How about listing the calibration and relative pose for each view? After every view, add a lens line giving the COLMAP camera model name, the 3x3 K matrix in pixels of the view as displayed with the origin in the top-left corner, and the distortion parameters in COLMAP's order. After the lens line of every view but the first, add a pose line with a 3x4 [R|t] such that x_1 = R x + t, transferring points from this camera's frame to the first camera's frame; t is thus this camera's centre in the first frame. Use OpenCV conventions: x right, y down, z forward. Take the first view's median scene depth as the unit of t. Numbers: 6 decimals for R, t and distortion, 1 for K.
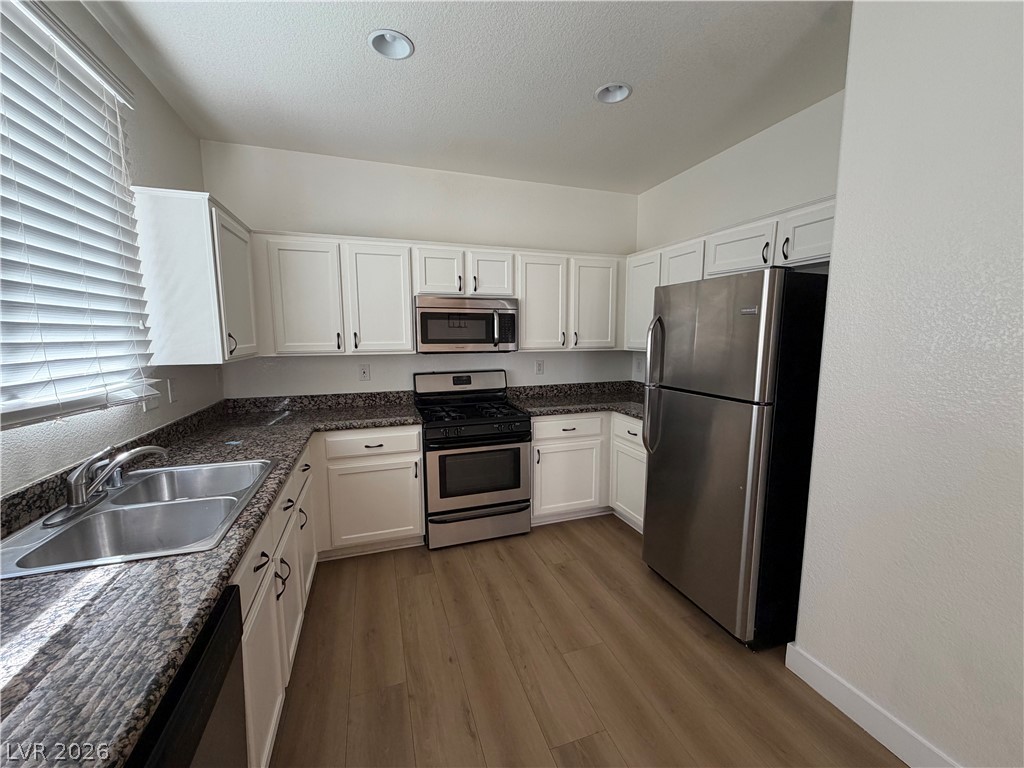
lens RADIAL K [[408.9, 0, 511.9], [0, 408.9, 386.1], [0, 0, 1]] dist [0.002523, -0.000475]
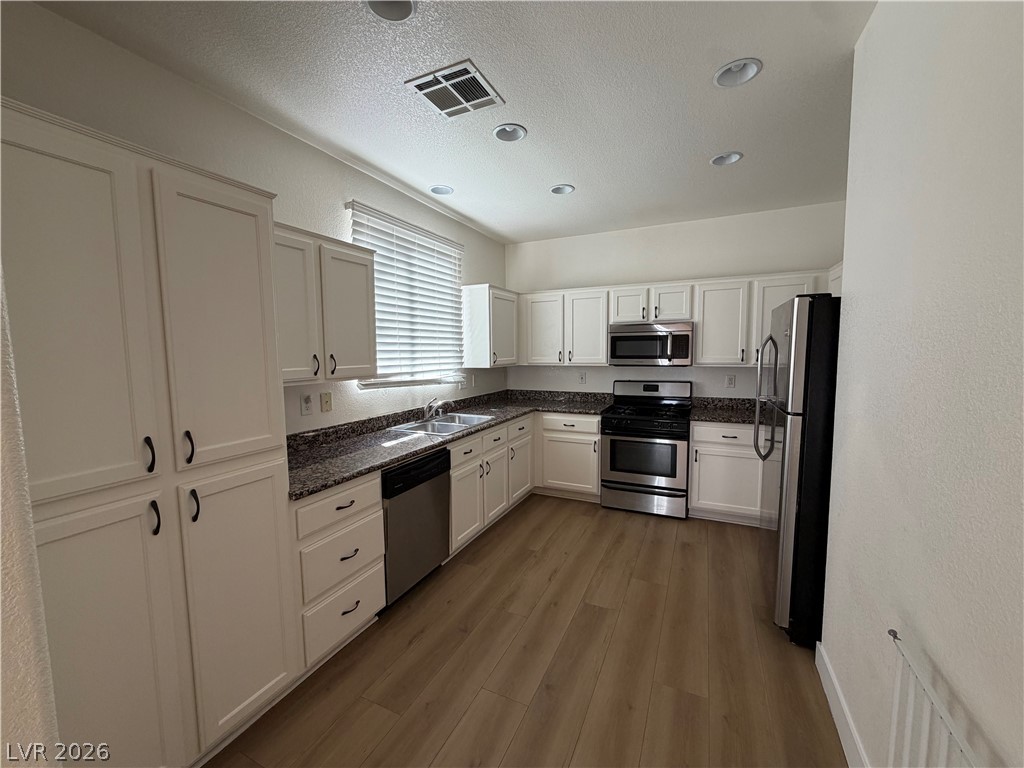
lens RADIAL K [[408.9, 0, 513.0], [0, 408.9, 385.4], [0, 0, 1]] dist [0.002523, -0.000475]
pose [[0.718499, 0.055049, -0.693346, 0.541597], [-0.079919, 0.996795, -0.003677, 0.019986], [0.690921, 0.058054, 0.720595, -0.240732]]
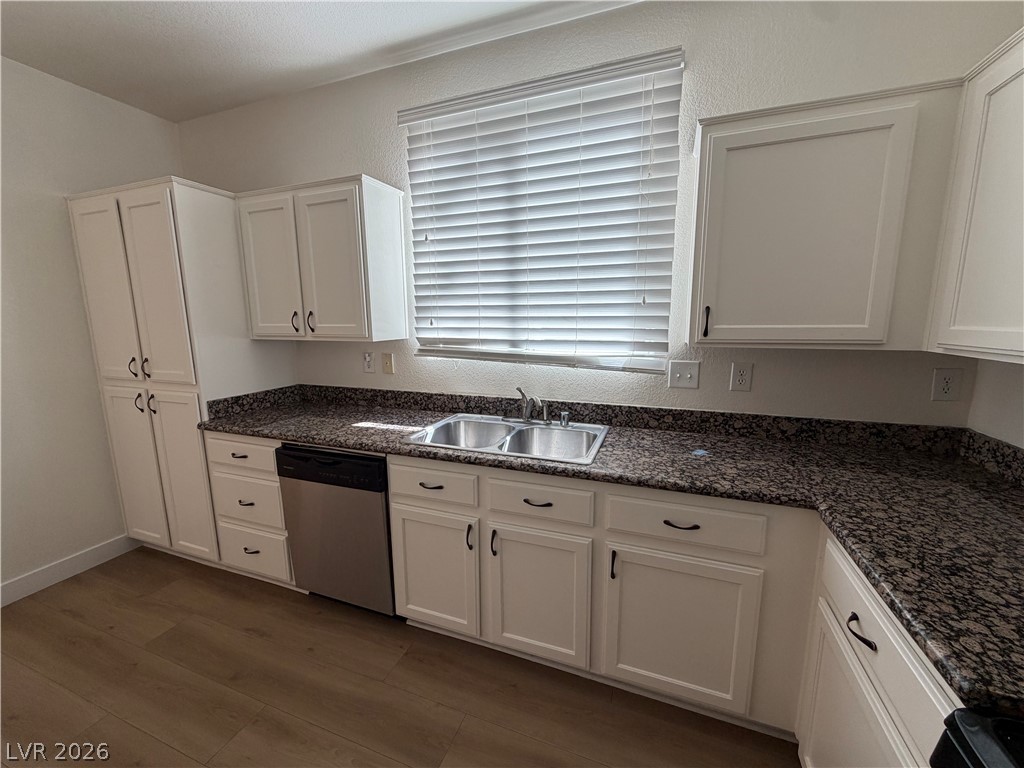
lens RADIAL K [[408.9, 0, 515.9], [0, 408.9, 387.4], [0, 0, 1]] dist [0.002523, -0.000475]
pose [[-0.634977, 0.133975, -0.760825, 0.077238], [-0.091072, 0.964998, 0.245935, -0.104486], [0.767144, 0.225453, -0.600550, 0.908843]]
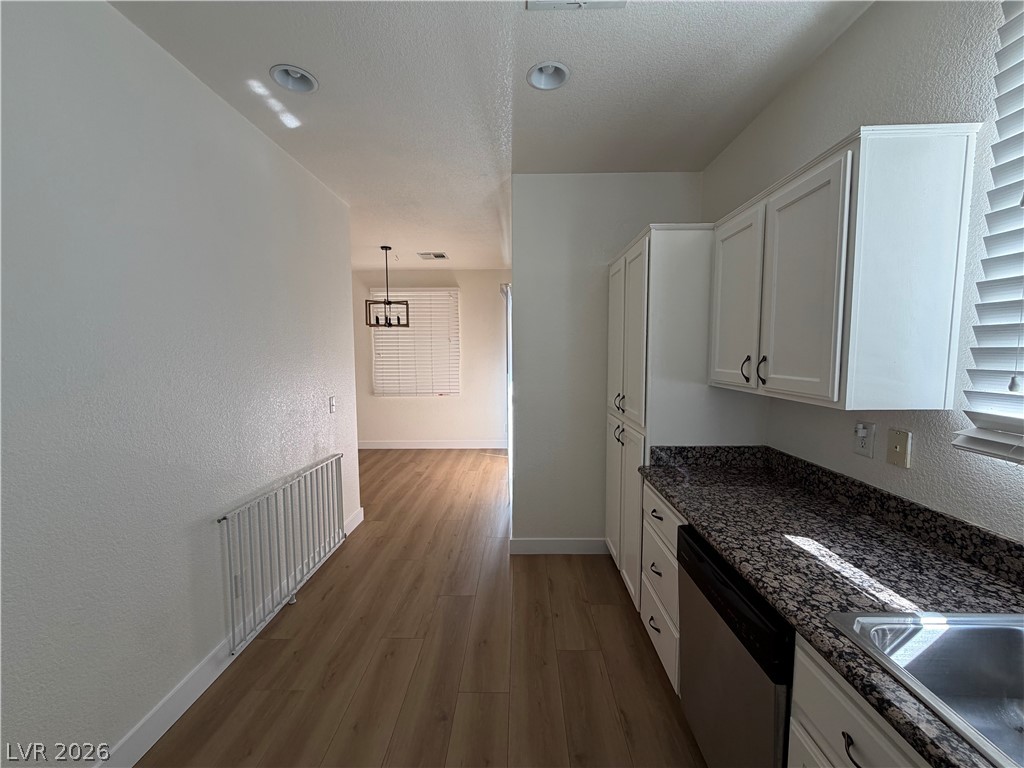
lens RADIAL K [[408.9, 0, 511.3], [0, 408.9, 385.6], [0, 0, 1]] dist [0.002523, -0.000475]
pose [[-0.938409, -0.025486, 0.344587, -0.157862], [0.047202, 0.978471, 0.200913, -0.106731], [-0.342289, 0.204804, -0.917003, 0.750988]]
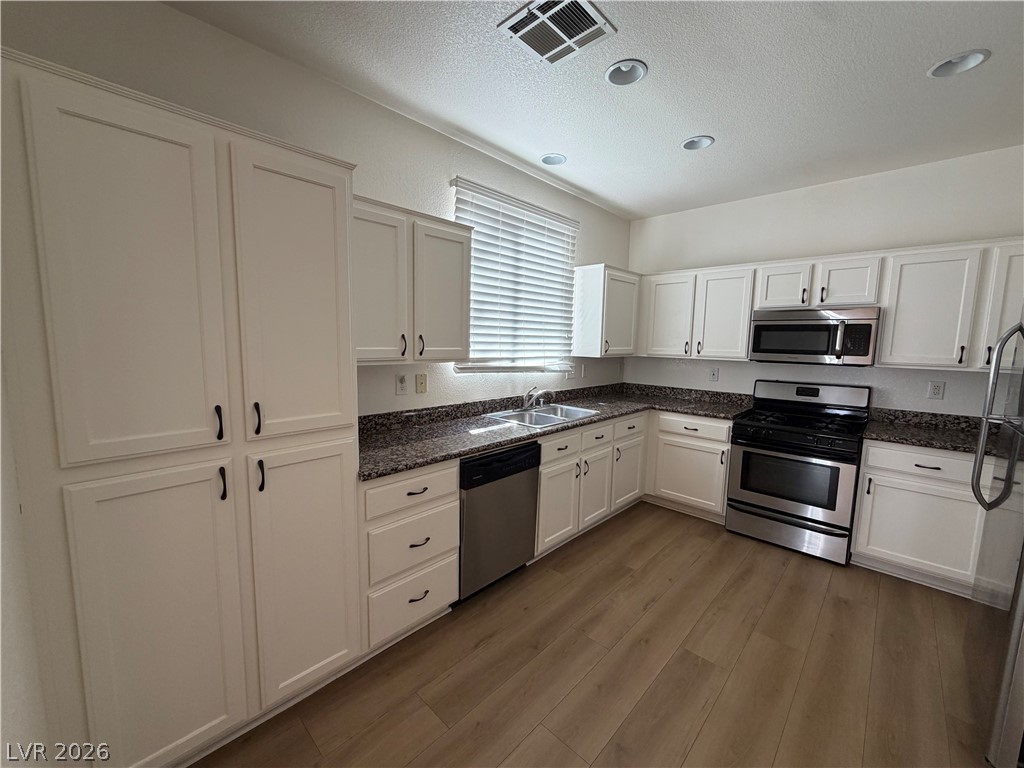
lens RADIAL K [[408.9, 0, 512.9], [0, 408.9, 385.4], [0, 0, 1]] dist [0.002523, -0.000475]
pose [[0.464826, 0.111192, -0.878393, 0.506520], [-0.133101, 0.989584, 0.054832, 0.013530], [0.875341, 0.091428, 0.474784, -0.117418]]
